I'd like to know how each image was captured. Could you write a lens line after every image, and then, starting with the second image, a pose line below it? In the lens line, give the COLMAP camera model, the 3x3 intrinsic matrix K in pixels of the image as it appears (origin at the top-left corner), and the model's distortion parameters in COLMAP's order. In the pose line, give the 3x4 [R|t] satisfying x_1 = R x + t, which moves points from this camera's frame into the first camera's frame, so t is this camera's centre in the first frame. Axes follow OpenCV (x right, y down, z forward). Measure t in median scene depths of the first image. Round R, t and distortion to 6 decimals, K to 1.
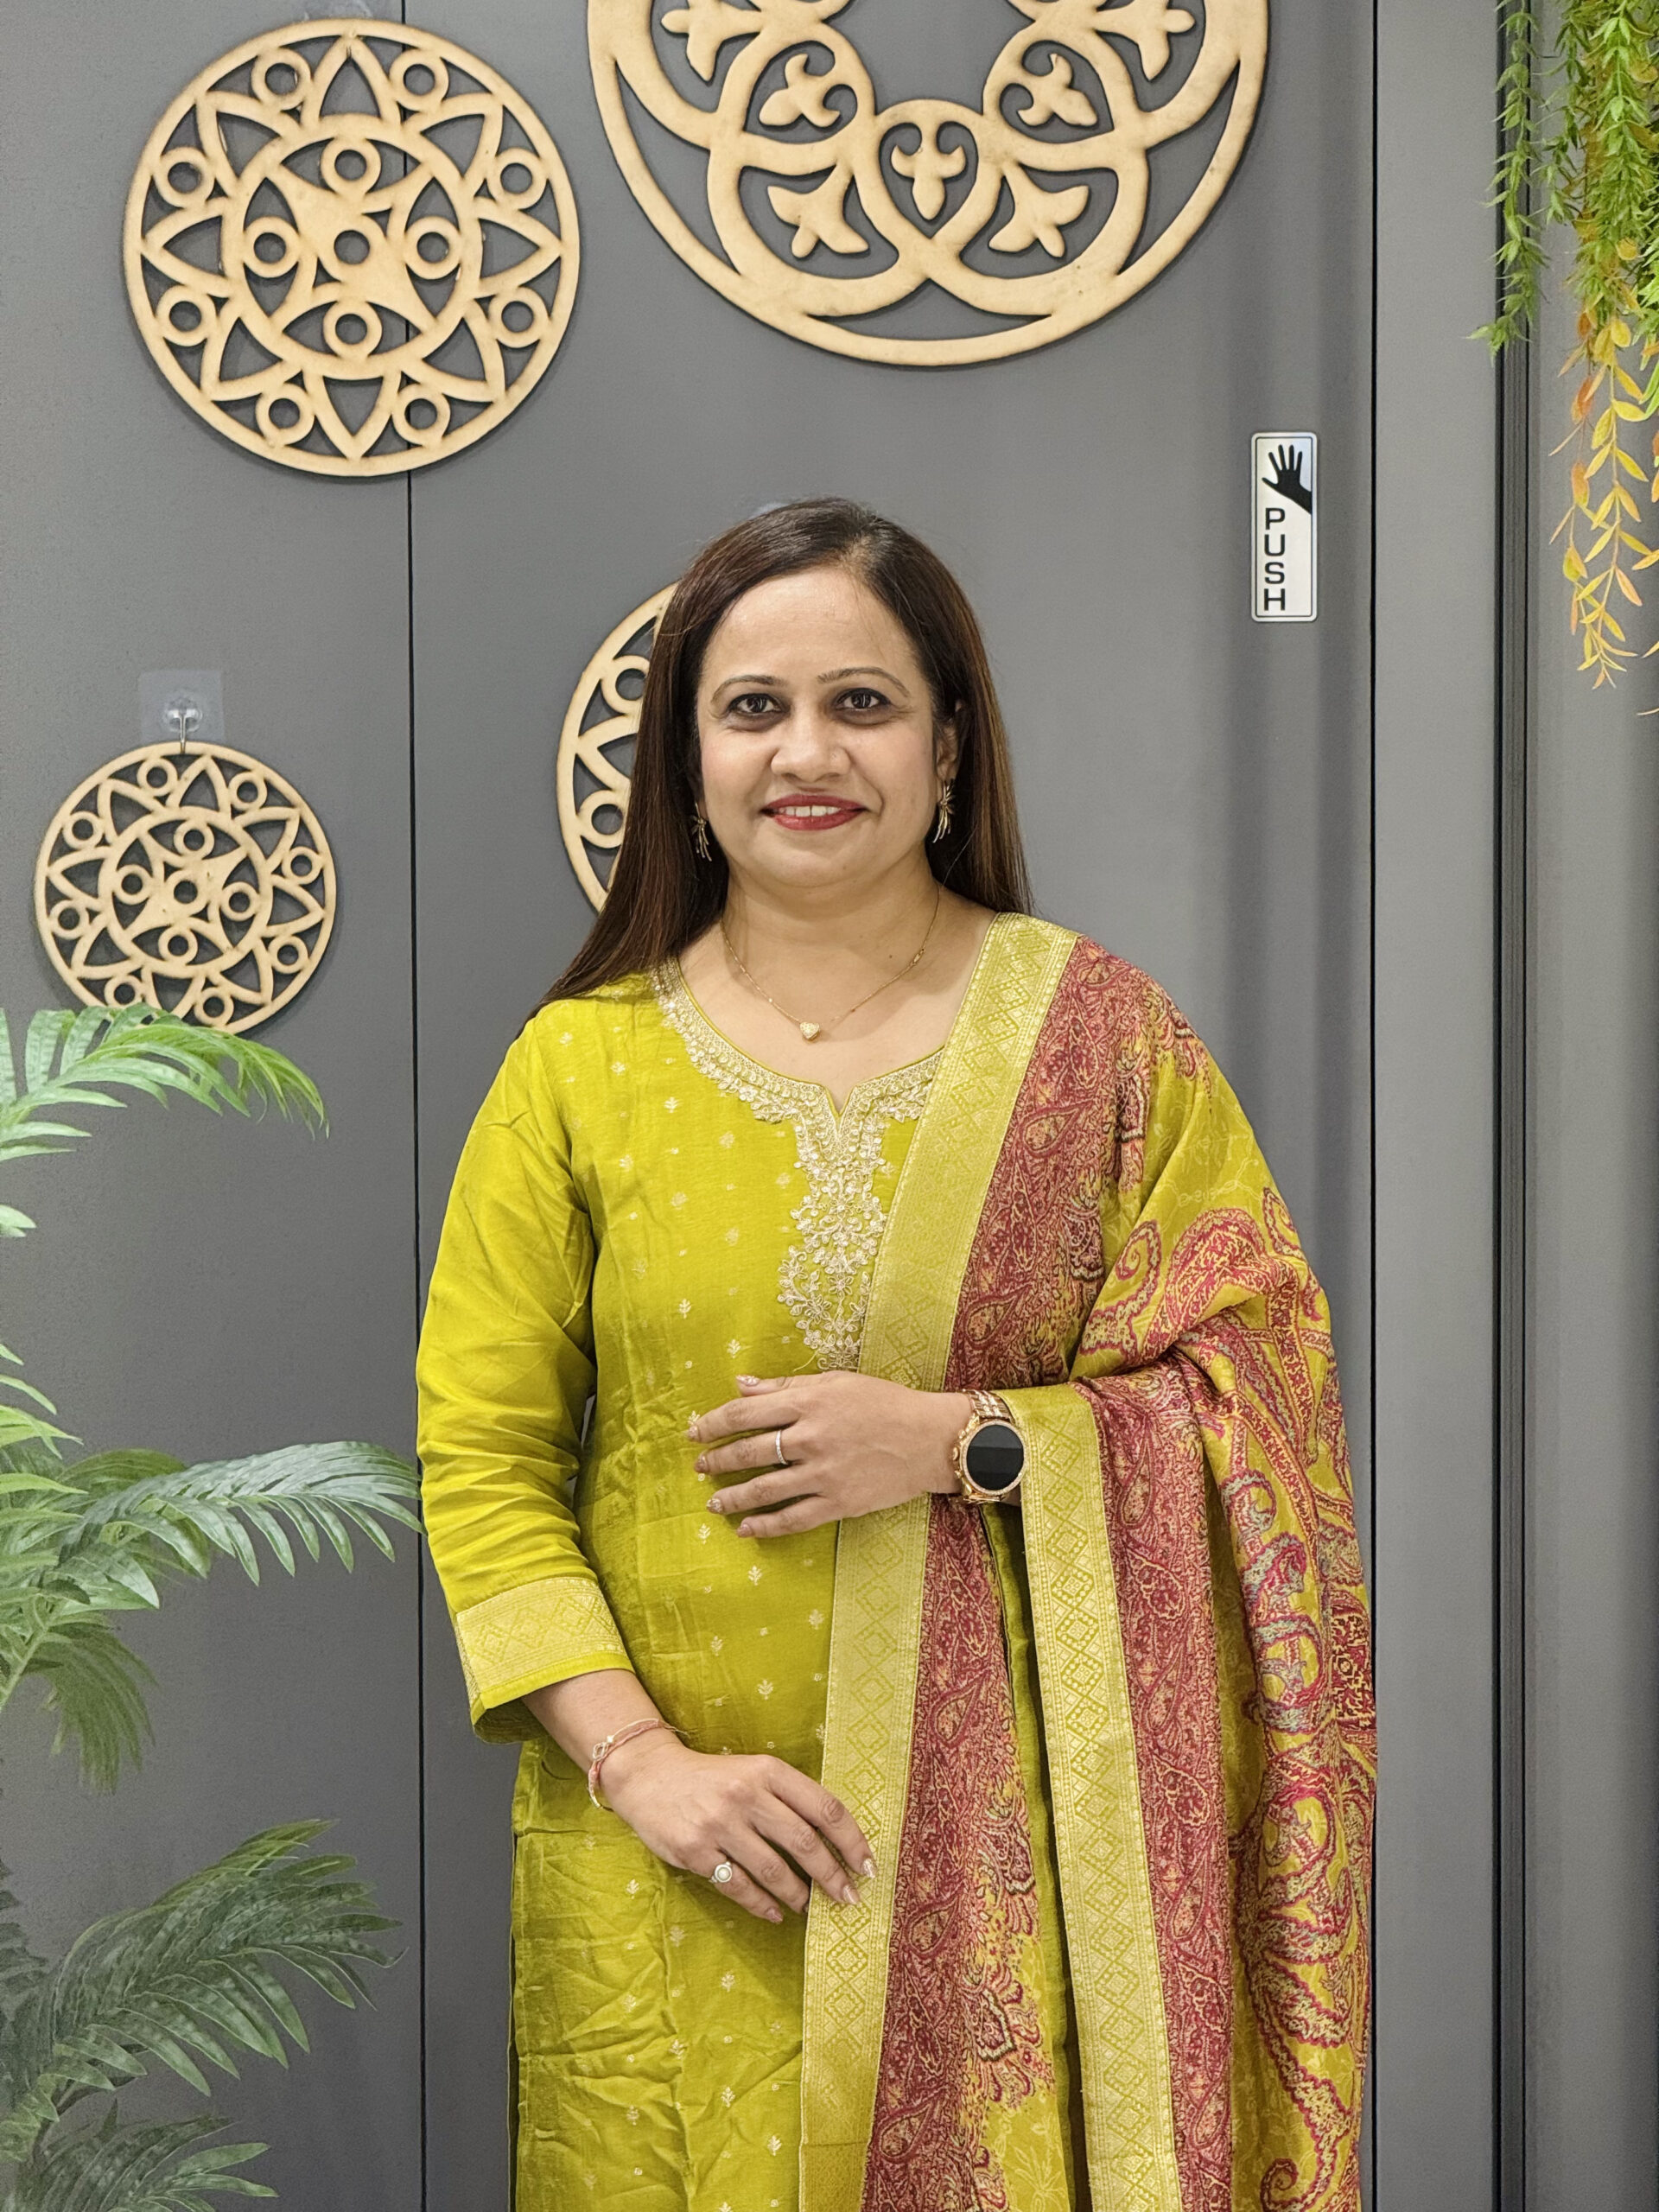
lens RADIAL K [[6918.6, 0, 890.5], [0, 6918.6, 1104.9], [0, 0, 1]] dist [0.212419, 0.000000]
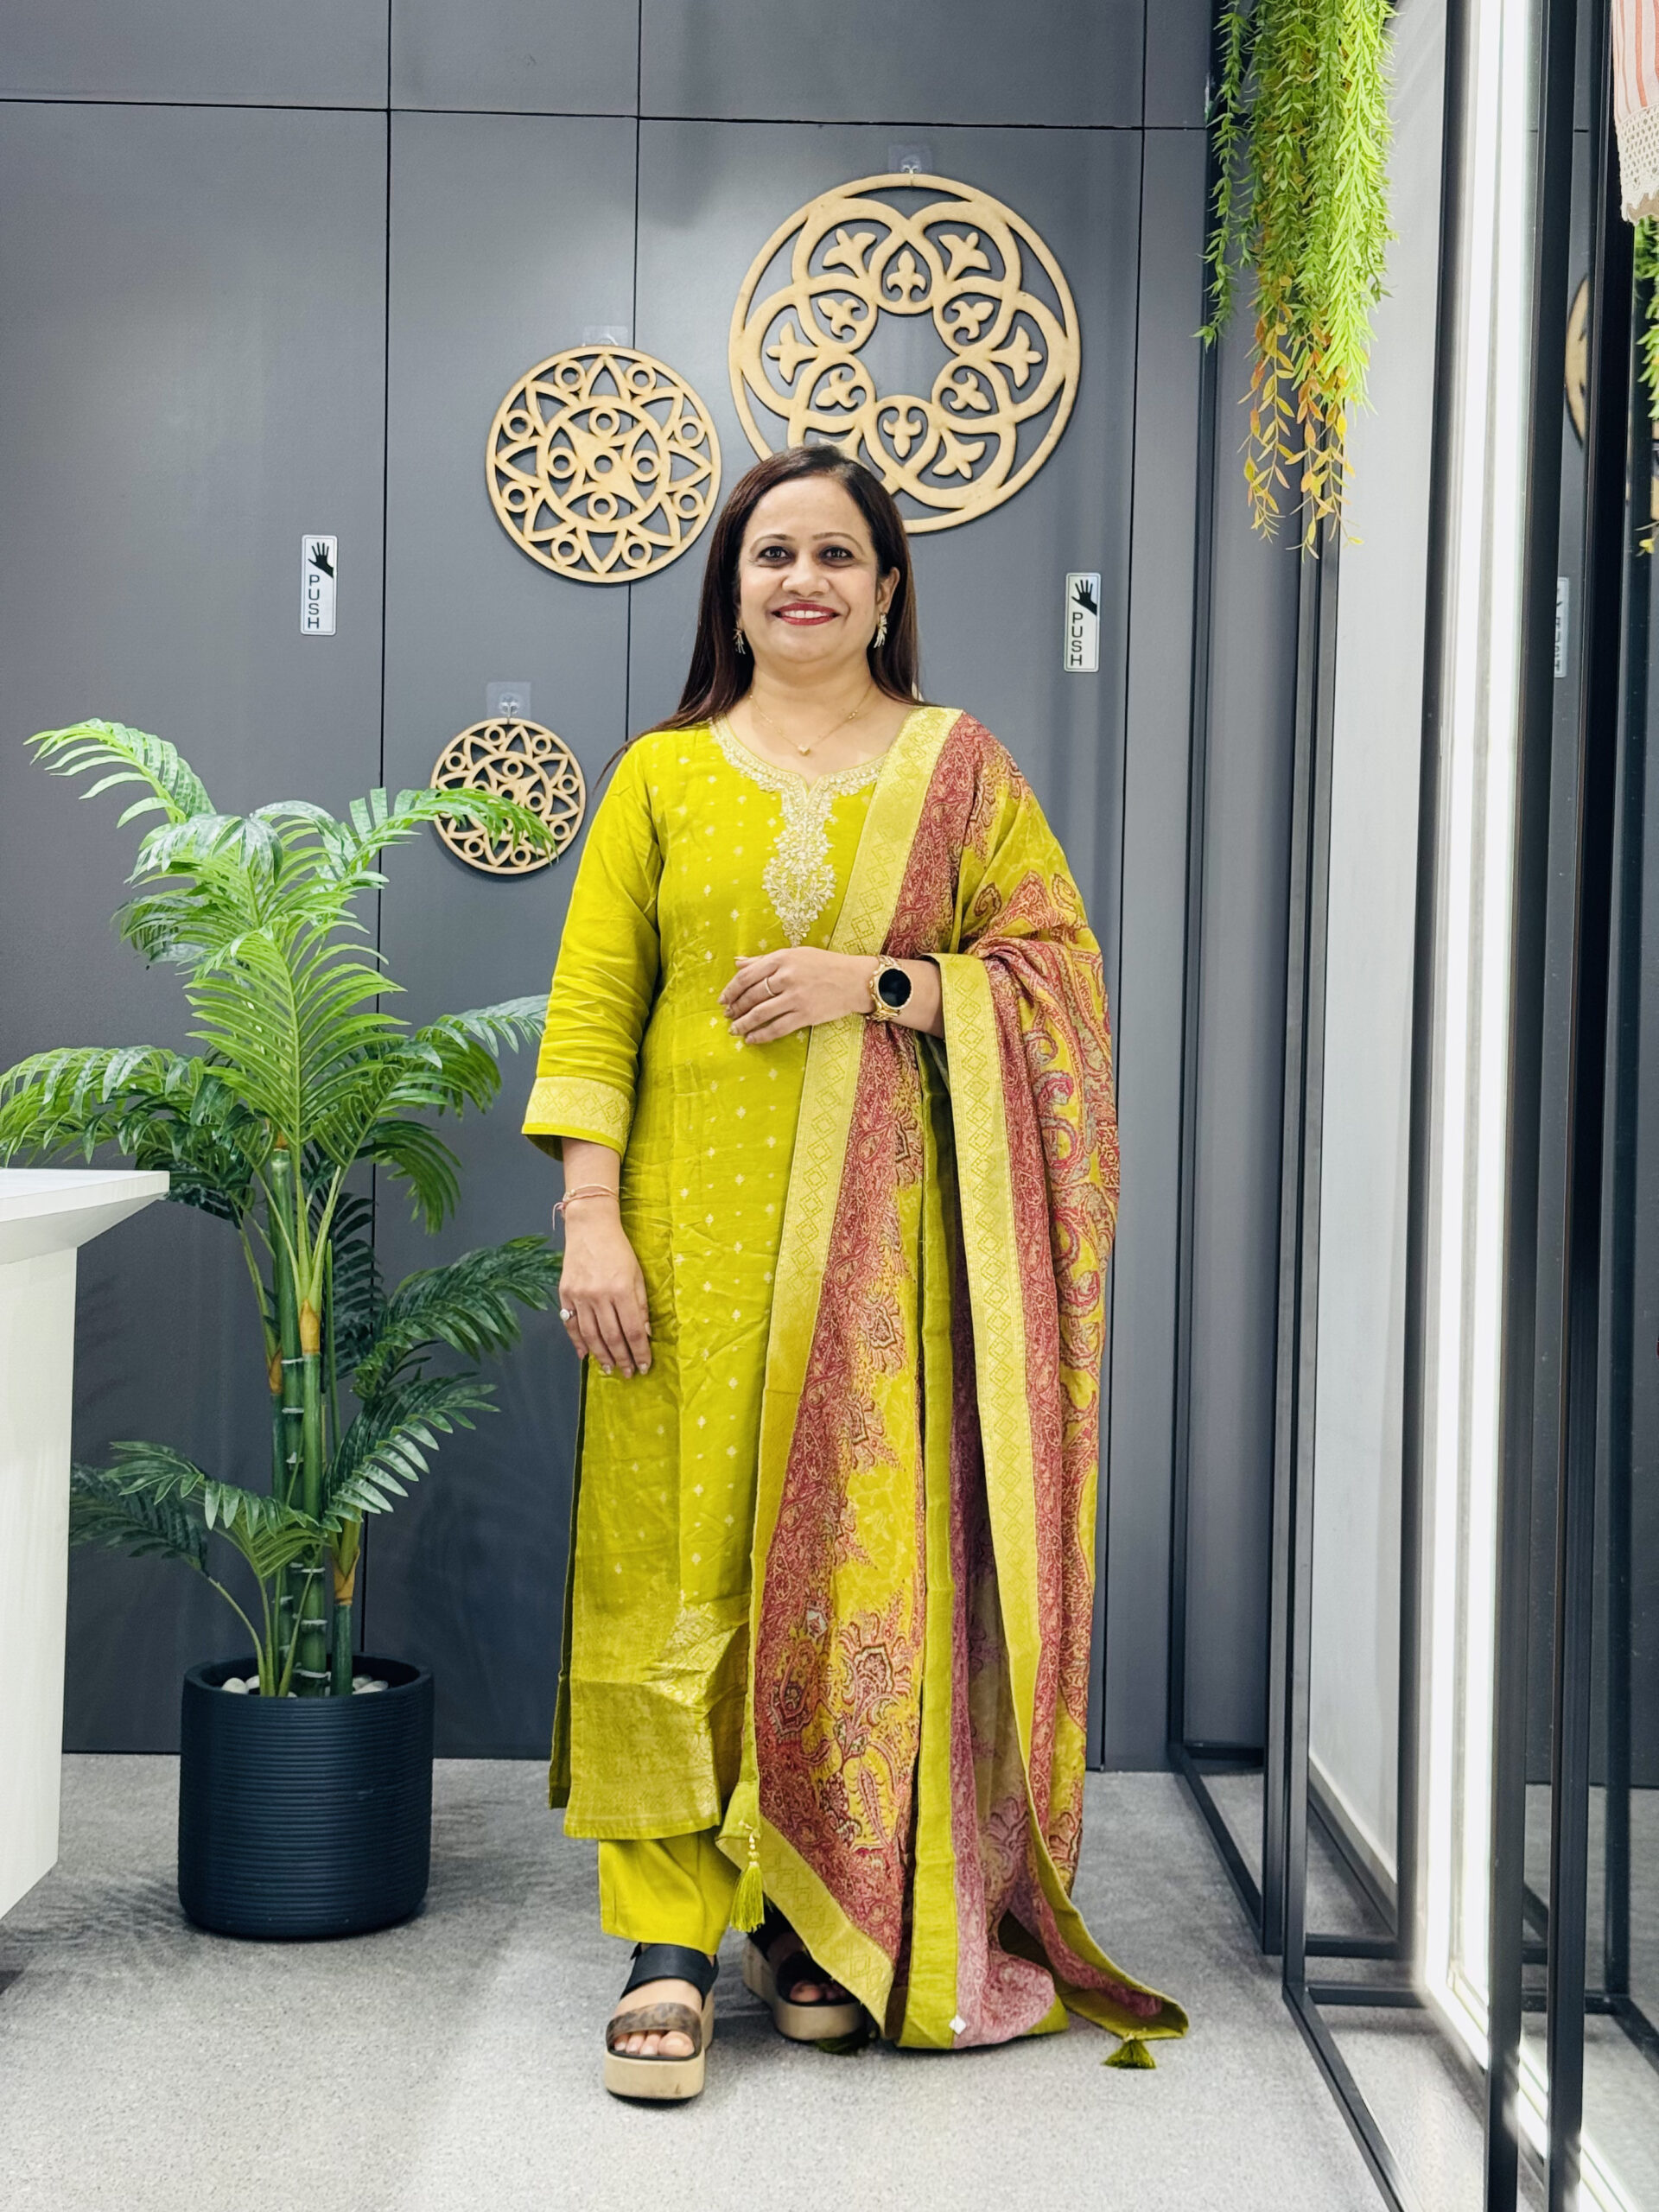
lens RADIAL K [[3004.4, 0, 829.3], [0, 3004.4, 1139.7], [0, 0, 1]] dist [0.098218, 0.000000]
pose [[0.998281, 0.029140, -0.050861, 0.033709], [-0.031093, 0.998793, -0.038031, 0.094921], [0.049691, 0.039547, 0.997981, 0.169242]]
